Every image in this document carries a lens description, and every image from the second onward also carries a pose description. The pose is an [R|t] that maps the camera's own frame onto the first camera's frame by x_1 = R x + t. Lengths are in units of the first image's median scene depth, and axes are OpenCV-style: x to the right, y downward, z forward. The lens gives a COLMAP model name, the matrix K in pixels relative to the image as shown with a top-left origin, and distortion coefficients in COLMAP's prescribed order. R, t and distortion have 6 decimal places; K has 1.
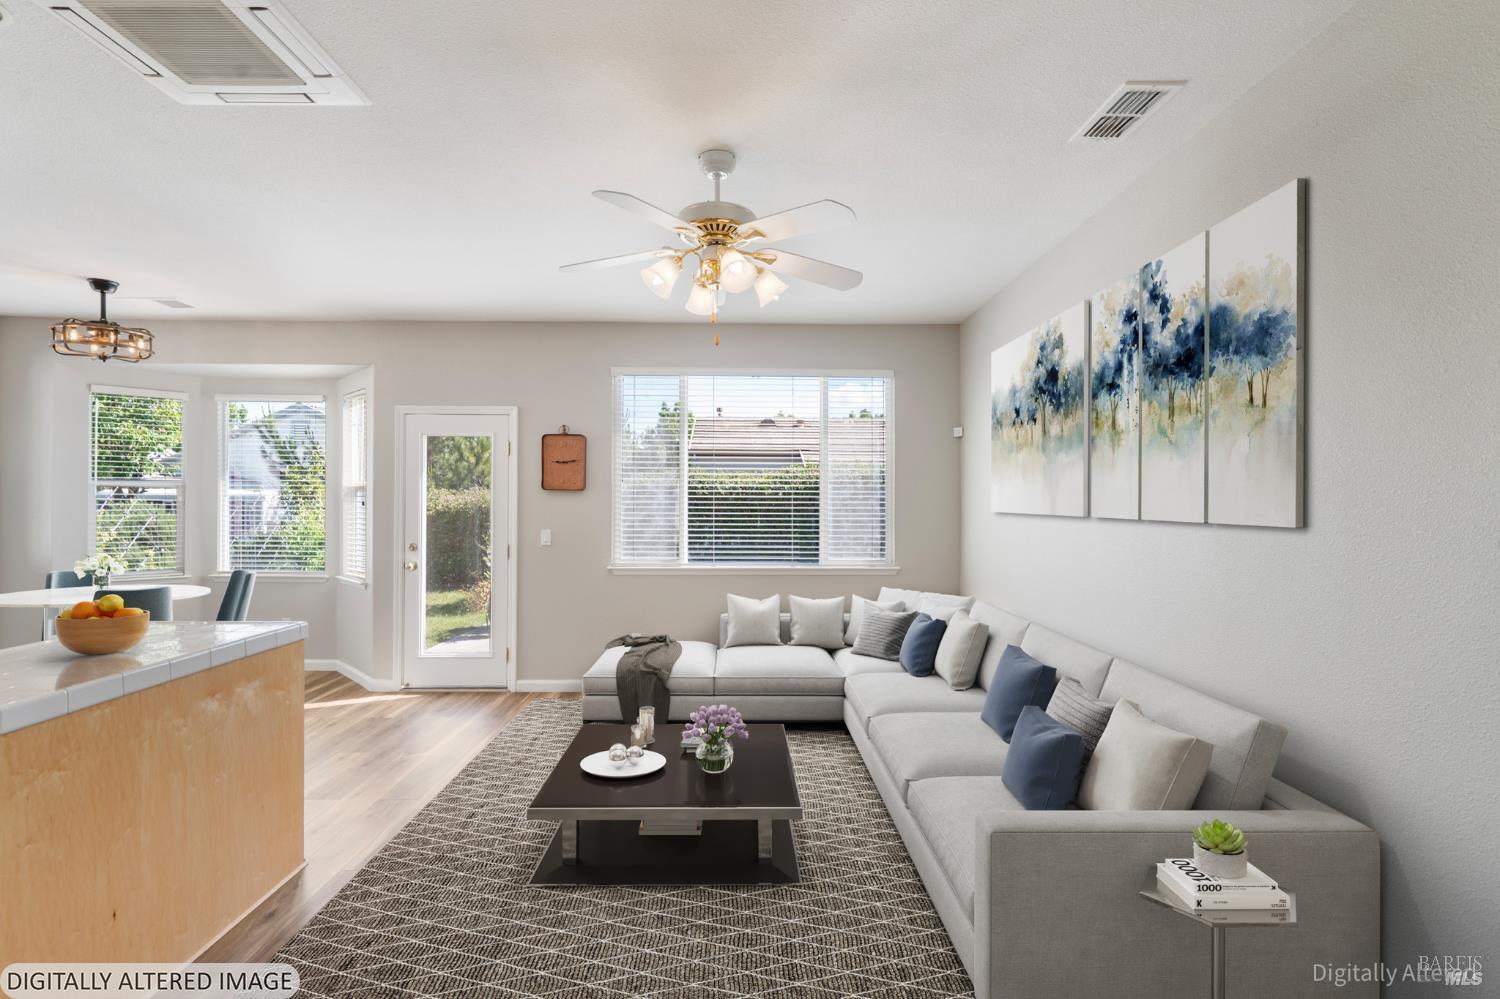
lens RADIAL K [[676.7, 0, 749.3], [0, 676.7, 503.8], [0, 0, 1]] dist [-0.001083, -0.000249]
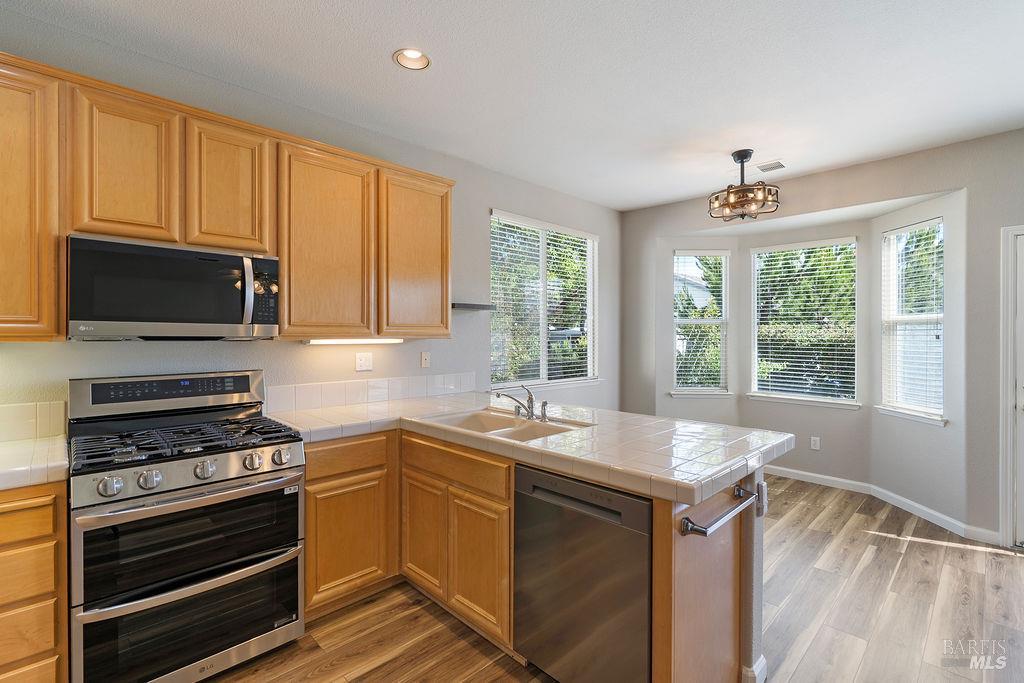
lens RADIAL K [[454.8, 0, 510.0], [0, 454.8, 338.8], [0, 0, 1]] dist [-0.001076, -0.000152]
pose [[0.678984, 0.001409, -0.734152, -0.962204], [0.000960, 0.999996, 0.002807, 0.000291], [0.734152, -0.002611, 0.678980, 0.208680]]
